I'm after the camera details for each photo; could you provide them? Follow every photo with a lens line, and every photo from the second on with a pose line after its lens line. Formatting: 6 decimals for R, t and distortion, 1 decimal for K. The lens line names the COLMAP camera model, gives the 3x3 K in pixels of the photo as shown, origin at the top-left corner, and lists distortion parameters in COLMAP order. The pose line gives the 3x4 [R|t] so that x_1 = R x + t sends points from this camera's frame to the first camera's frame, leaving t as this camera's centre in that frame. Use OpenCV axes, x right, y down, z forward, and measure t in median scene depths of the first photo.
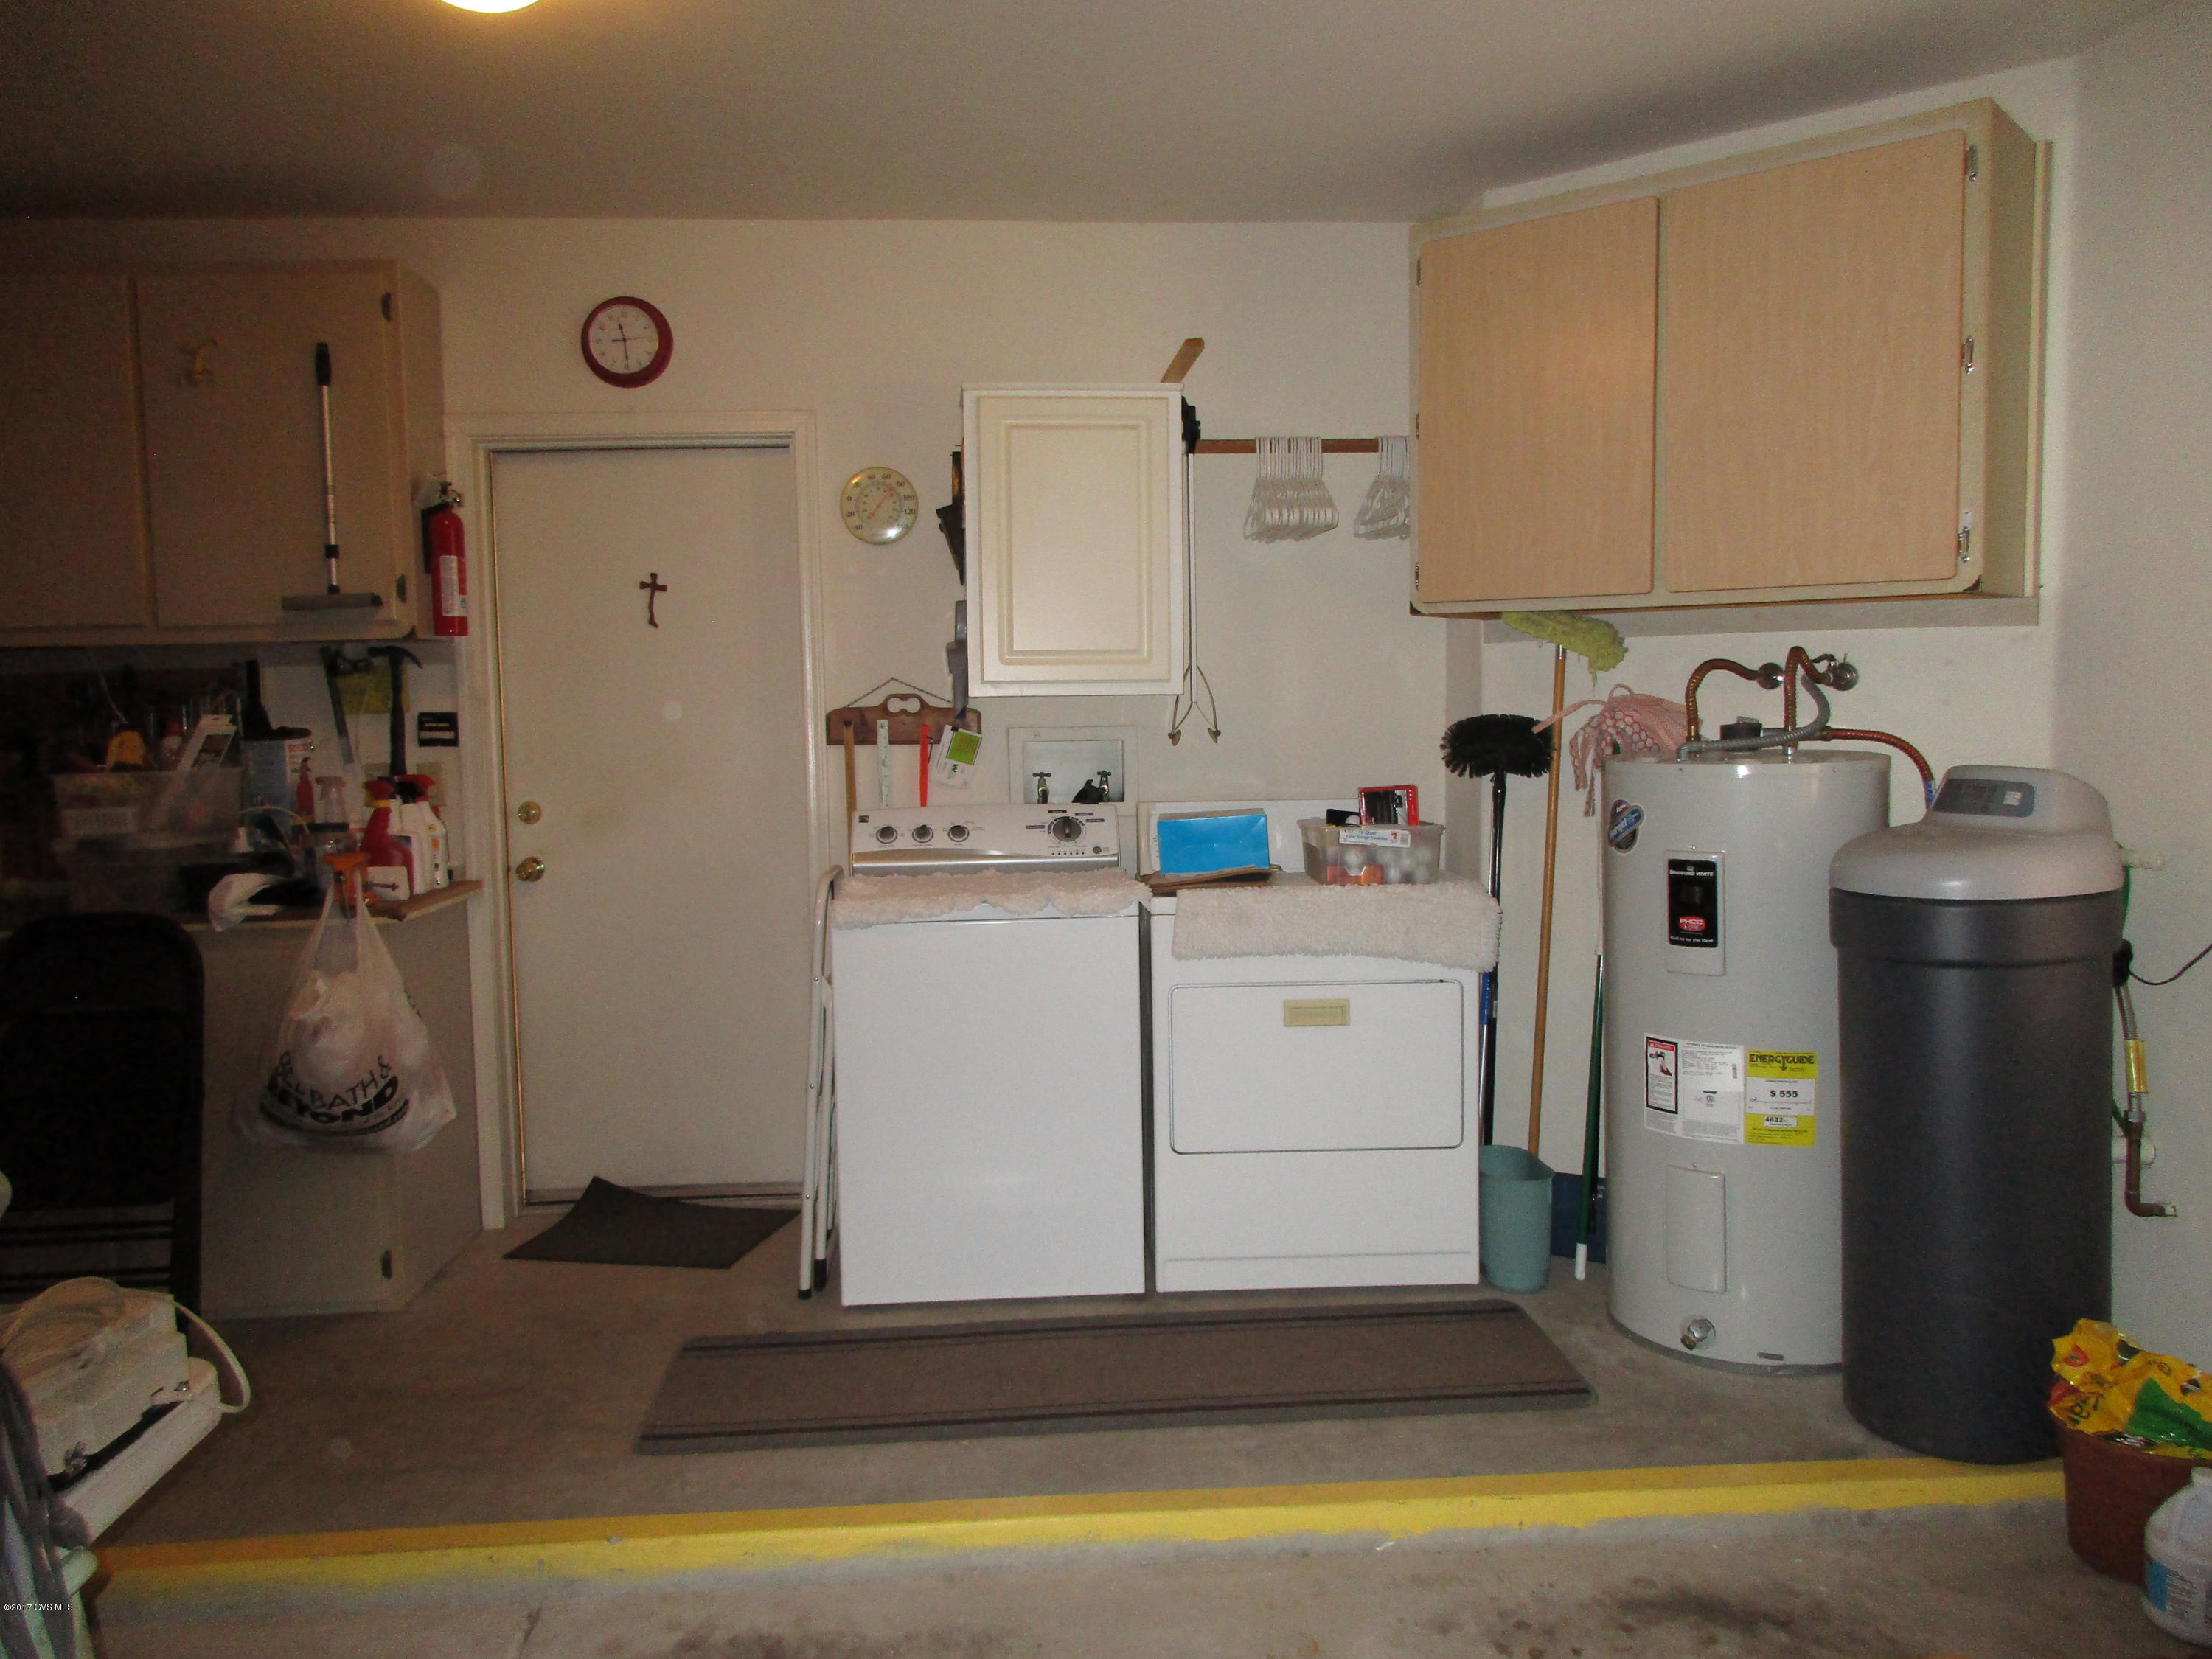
lens RADIAL K [[1608.7, 0, 1119.8], [0, 1608.7, 833.4], [0, 0, 1]] dist [-0.059489, 0.017911]
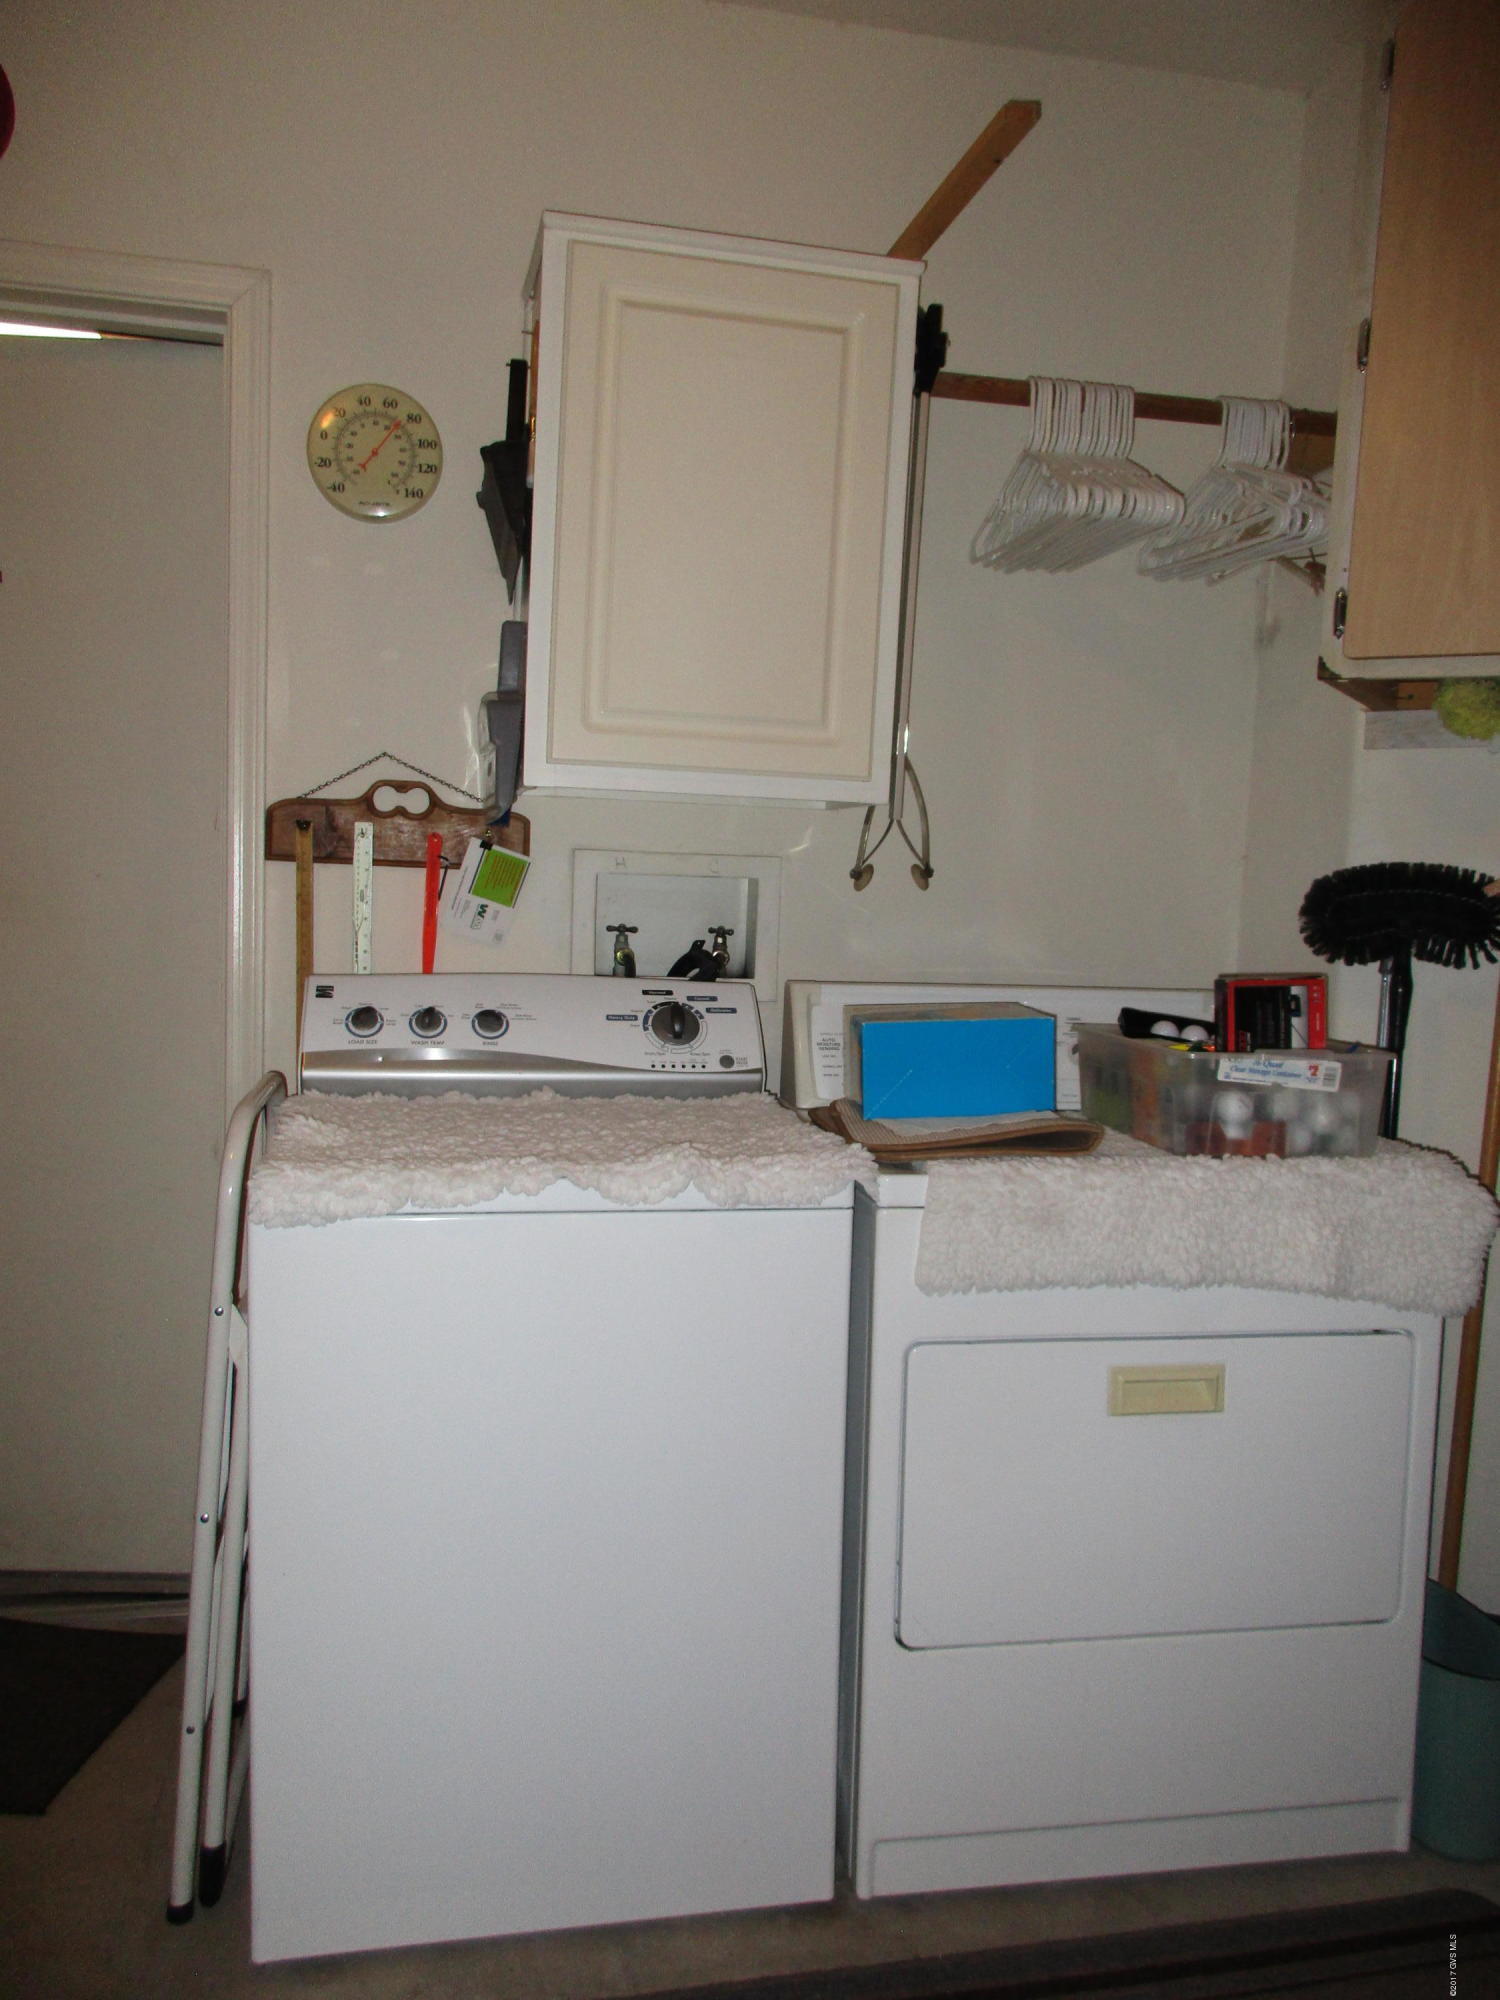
lens RADIAL K [[1454.5, 0, 745.3], [0, 1454.5, 992.5], [0, 0, 1]] dist [-0.059489, 0.017911]
pose [[0.991199, 0.039586, 0.126320, -0.083446], [-0.040438, 0.999173, 0.004188, -0.019033], [-0.126050, -0.009259, 0.991981, 0.515151]]
